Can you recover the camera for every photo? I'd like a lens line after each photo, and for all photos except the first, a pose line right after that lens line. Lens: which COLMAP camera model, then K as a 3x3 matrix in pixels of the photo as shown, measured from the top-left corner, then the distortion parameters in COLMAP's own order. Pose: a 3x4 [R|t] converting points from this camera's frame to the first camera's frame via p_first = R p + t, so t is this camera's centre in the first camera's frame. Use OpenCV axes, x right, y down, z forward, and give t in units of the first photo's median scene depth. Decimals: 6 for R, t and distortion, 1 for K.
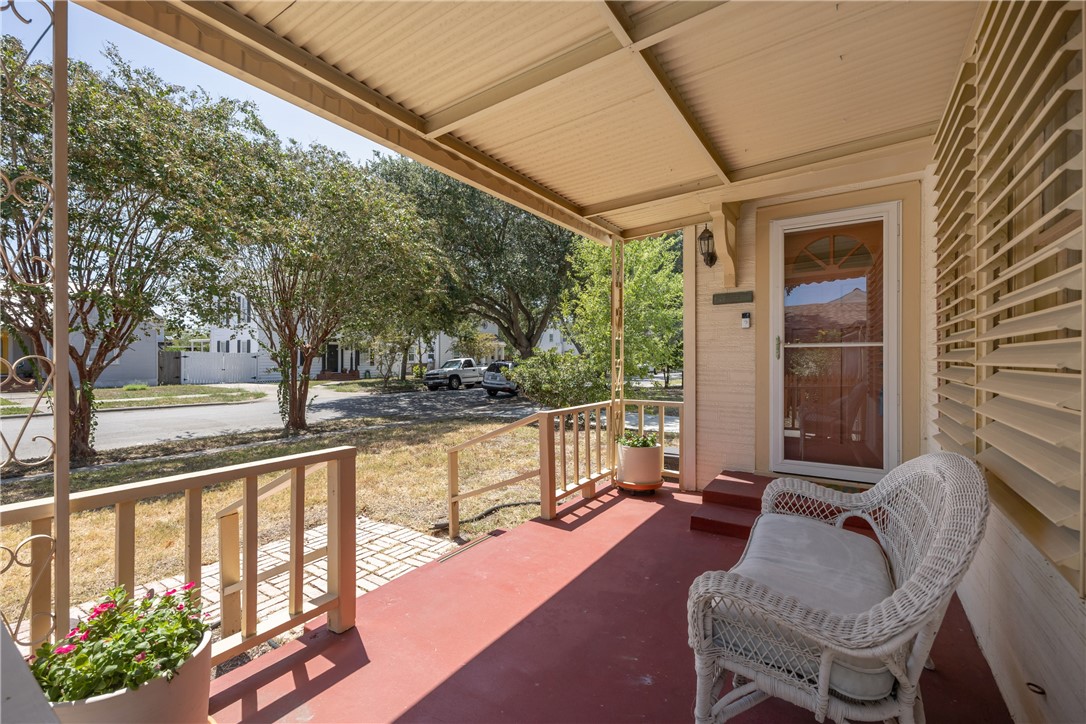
lens RADIAL K [[471.4, 0, 539.9], [0, 471.4, 361.9], [0, 0, 1]] dist [0.010112, -0.001535]
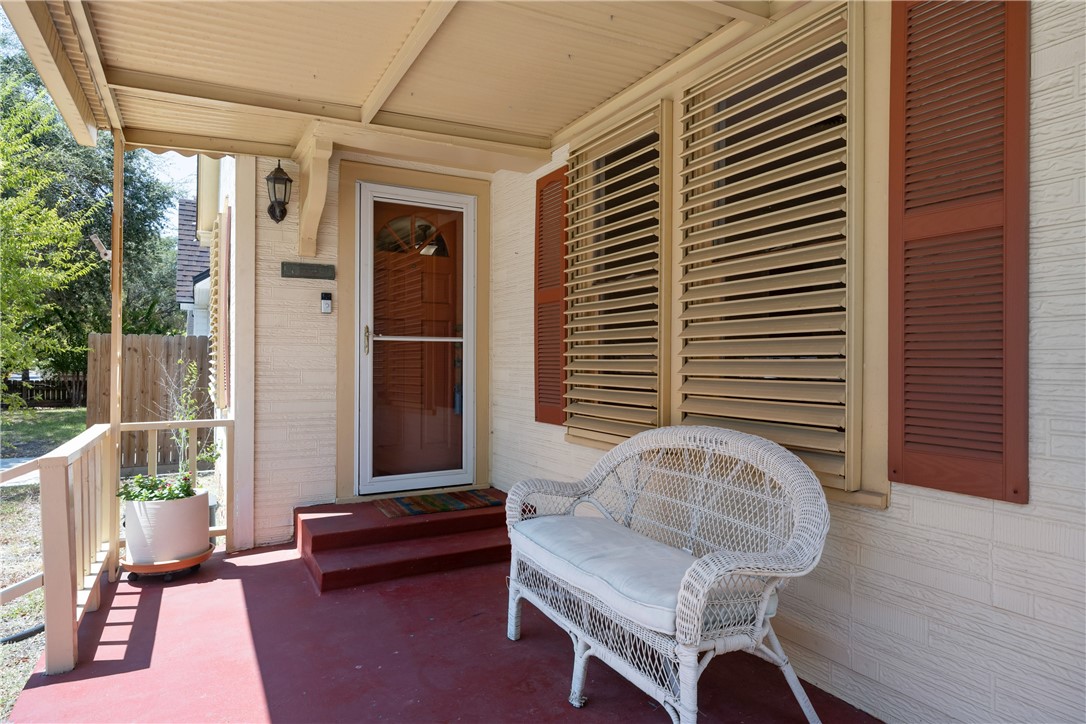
lens RADIAL K [[648.1, 0, 543.5], [0, 648.1, 360.7], [0, 0, 1]] dist [0.002528, 0.000930]
pose [[0.455828, 0.004294, 0.890058, -0.328384], [0.001087, 0.999985, -0.005381, 0.010693], [-0.890067, 0.003420, 0.455816, 0.216613]]
